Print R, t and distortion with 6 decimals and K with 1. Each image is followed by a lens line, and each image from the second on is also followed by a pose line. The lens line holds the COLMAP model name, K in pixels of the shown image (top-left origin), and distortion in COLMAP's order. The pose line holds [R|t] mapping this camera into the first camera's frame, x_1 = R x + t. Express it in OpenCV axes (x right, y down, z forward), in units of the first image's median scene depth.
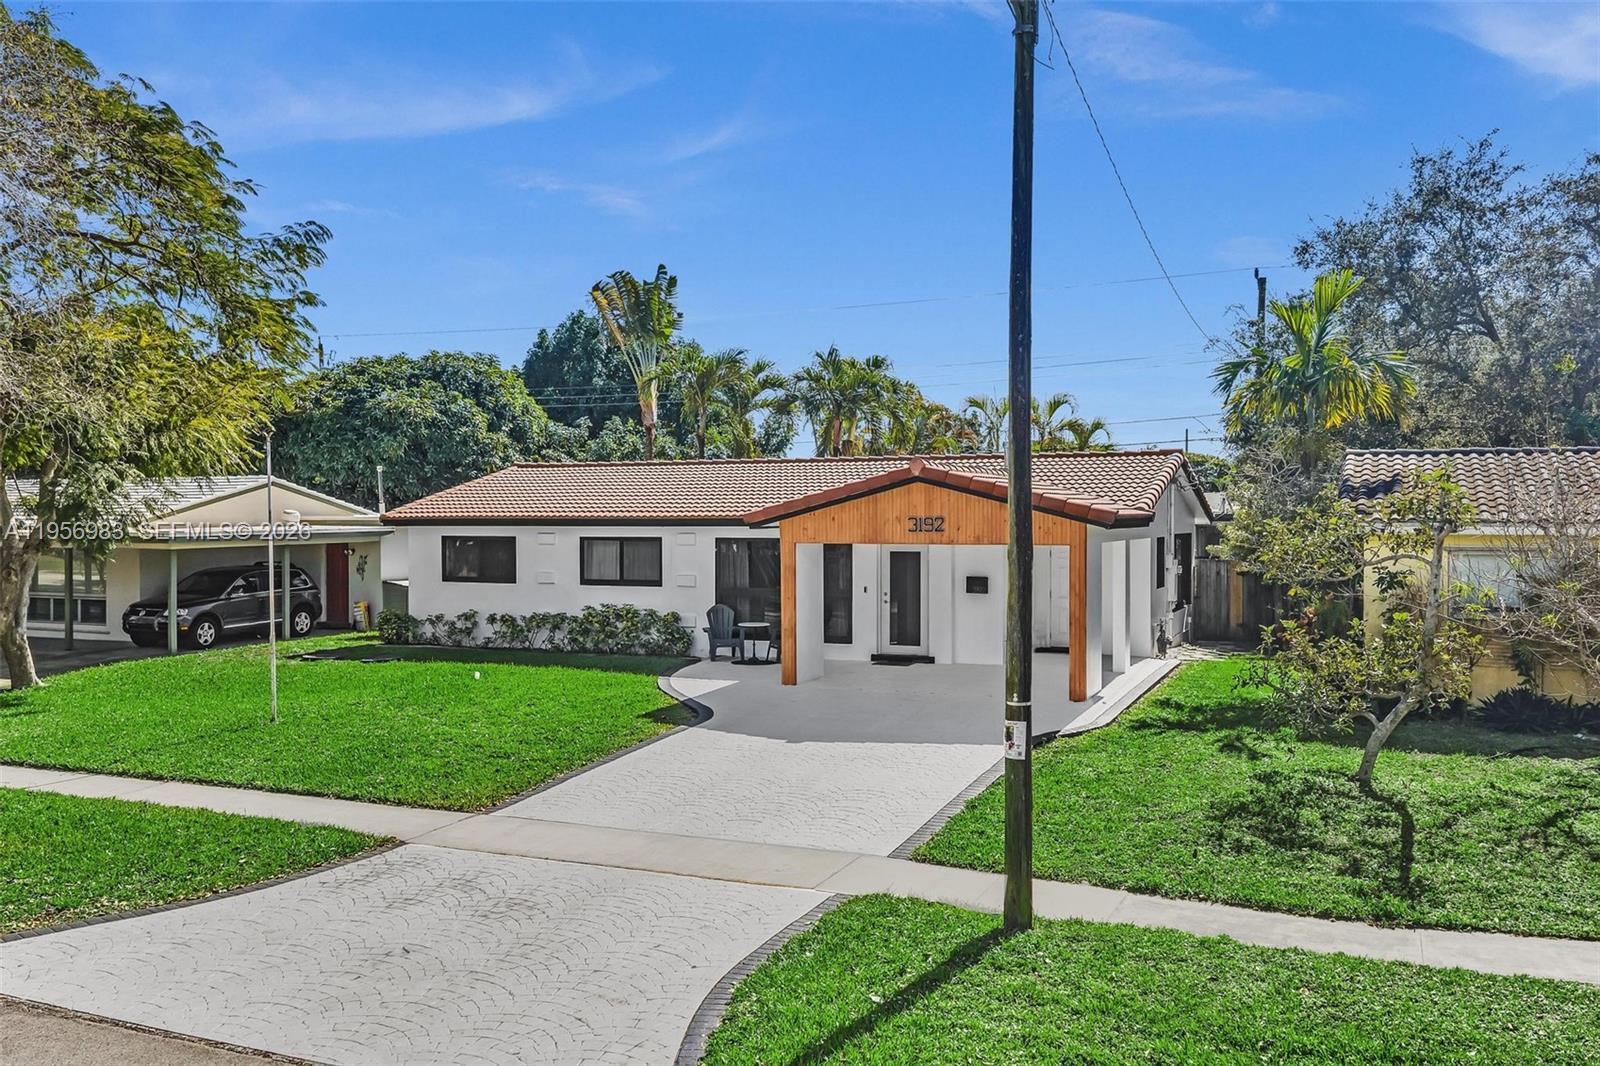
lens RADIAL K [[1342.2, 0, 808.9], [0, 1342.2, 532.5], [0, 0, 1]] dist [0.000599, 0.006133]
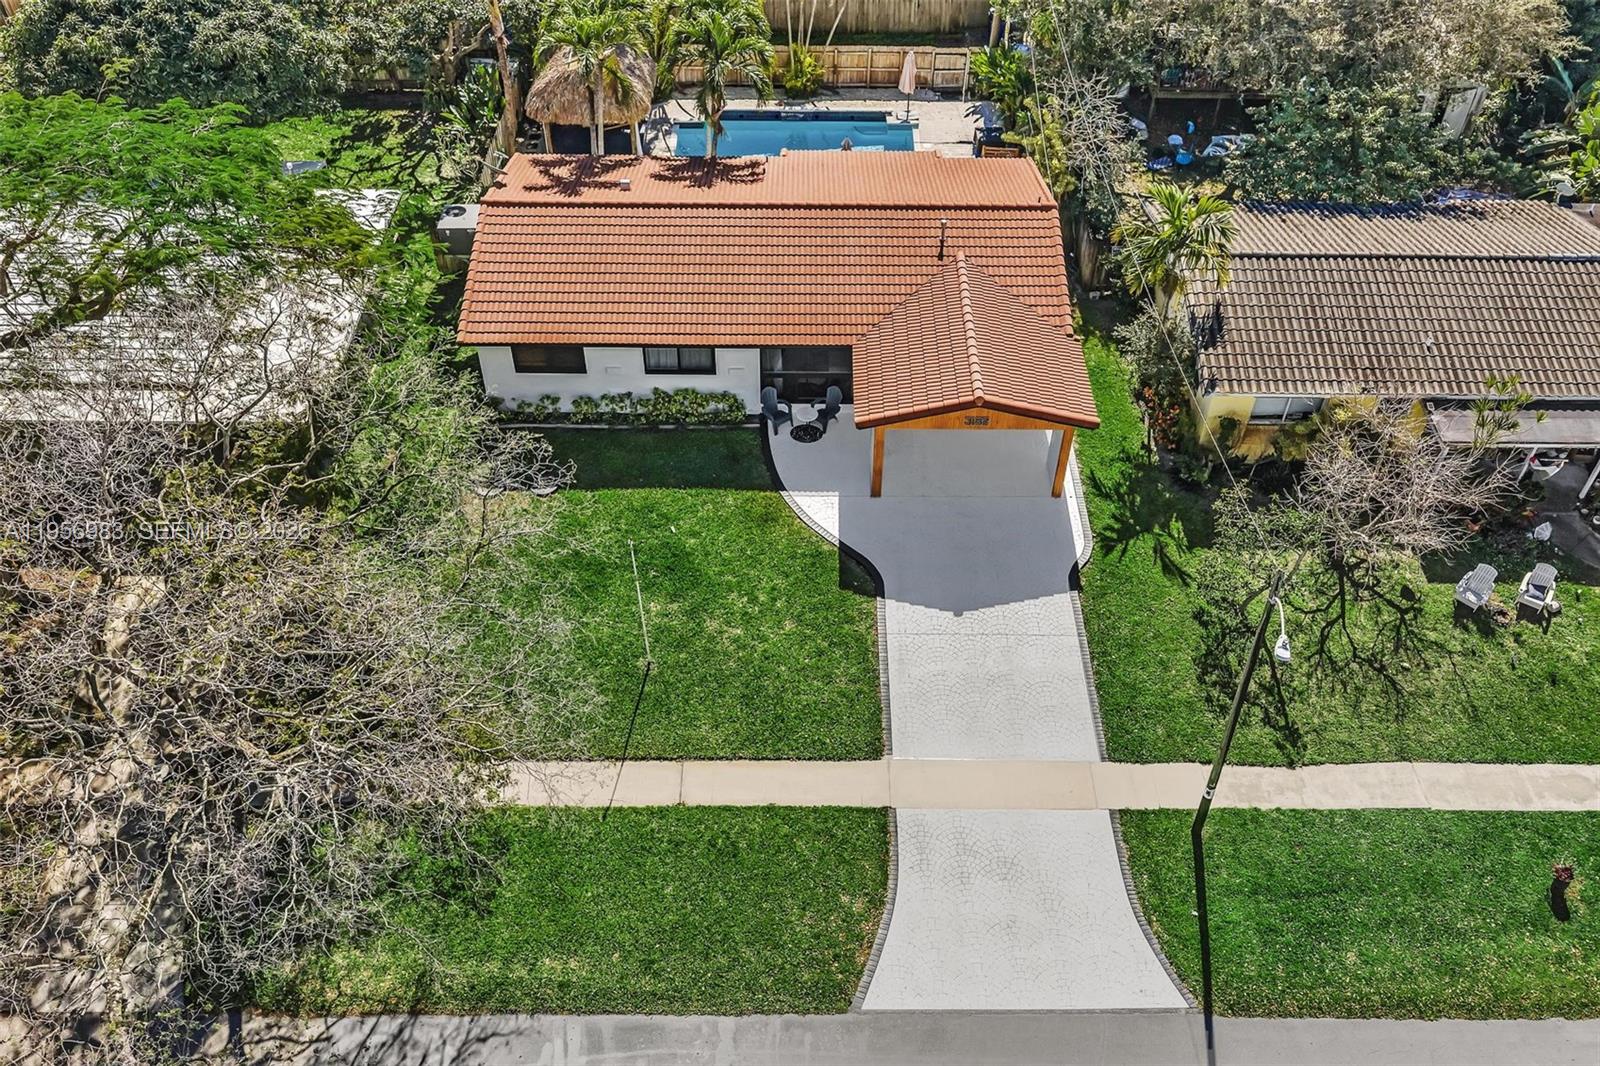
lens RADIAL K [[1342.2, 0, 808.9], [0, 1342.2, 532.5], [0, 0, 1]] dist [0.000599, 0.006133]
pose [[0.913184, -0.280502, 0.295657, -0.466089], [-0.009240, 0.711019, 0.703112, -0.797059], [-0.407442, -0.644803, 0.646699, -0.028722]]
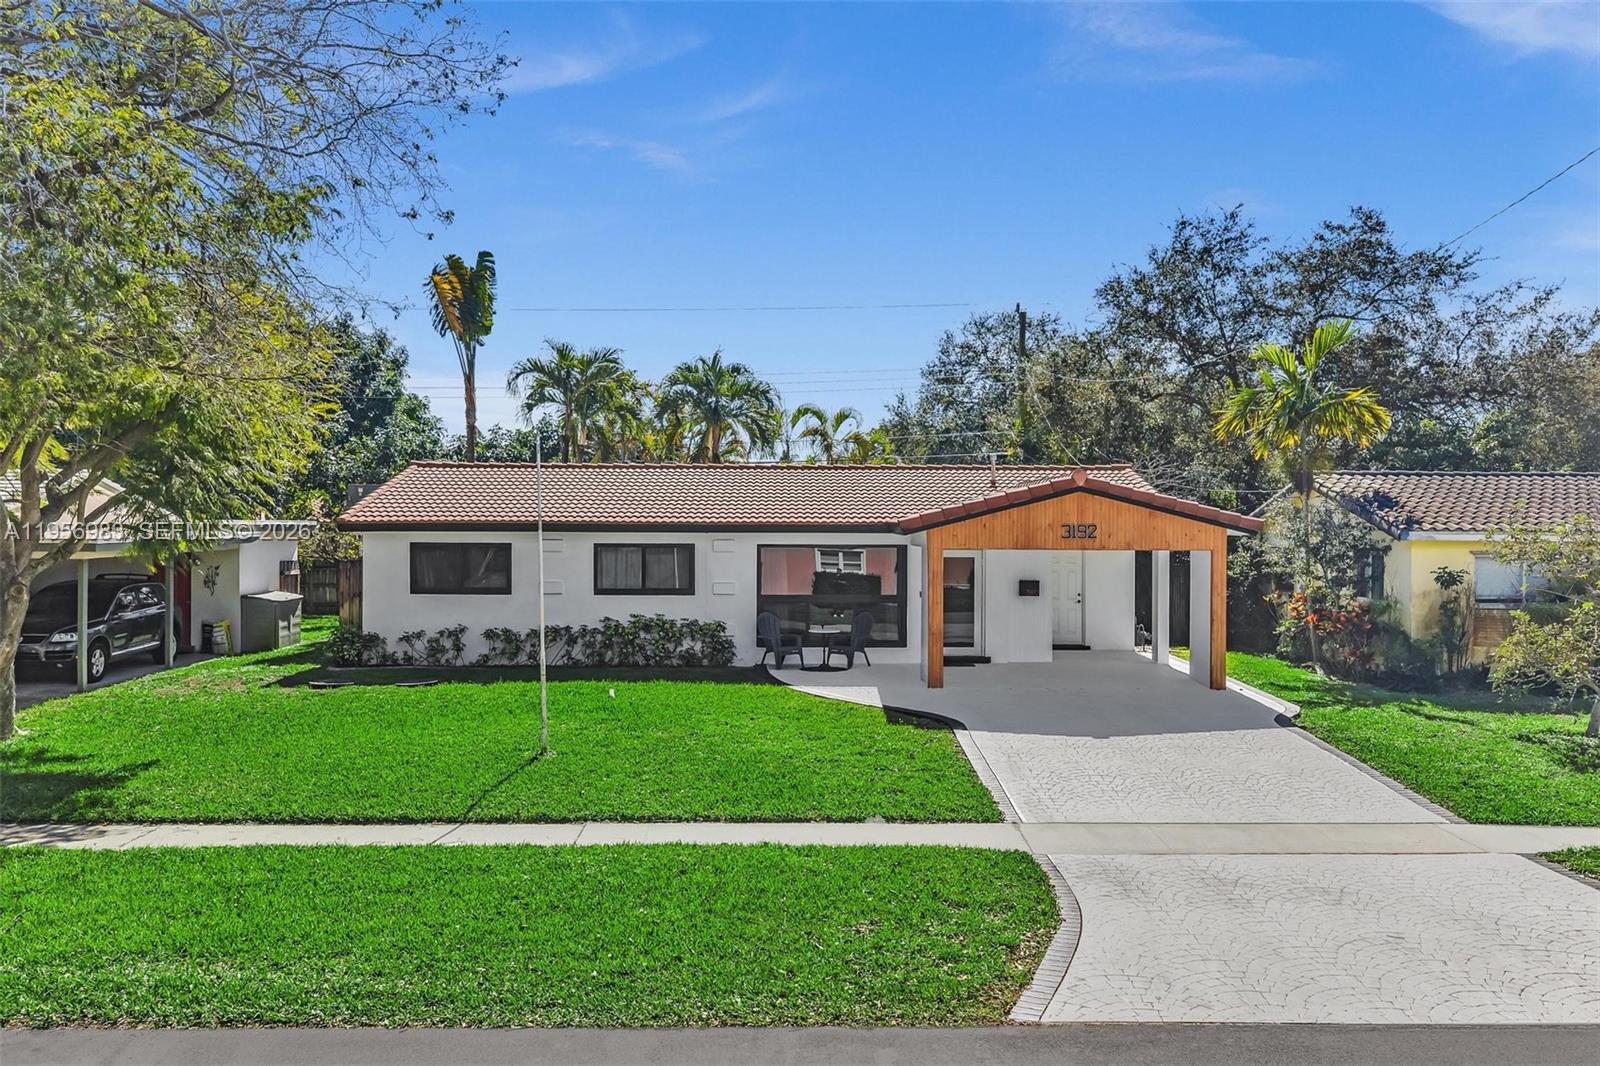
lens RADIAL K [[1342.2, 0, 808.9], [0, 1342.2, 532.5], [0, 0, 1]] dist [0.000599, 0.006133]
pose [[0.910390, 0.002865, 0.413741, -0.426464], [-0.000499, 0.999983, -0.005827, 0.000941], [-0.413750, 0.005099, 0.910376, 0.087613]]
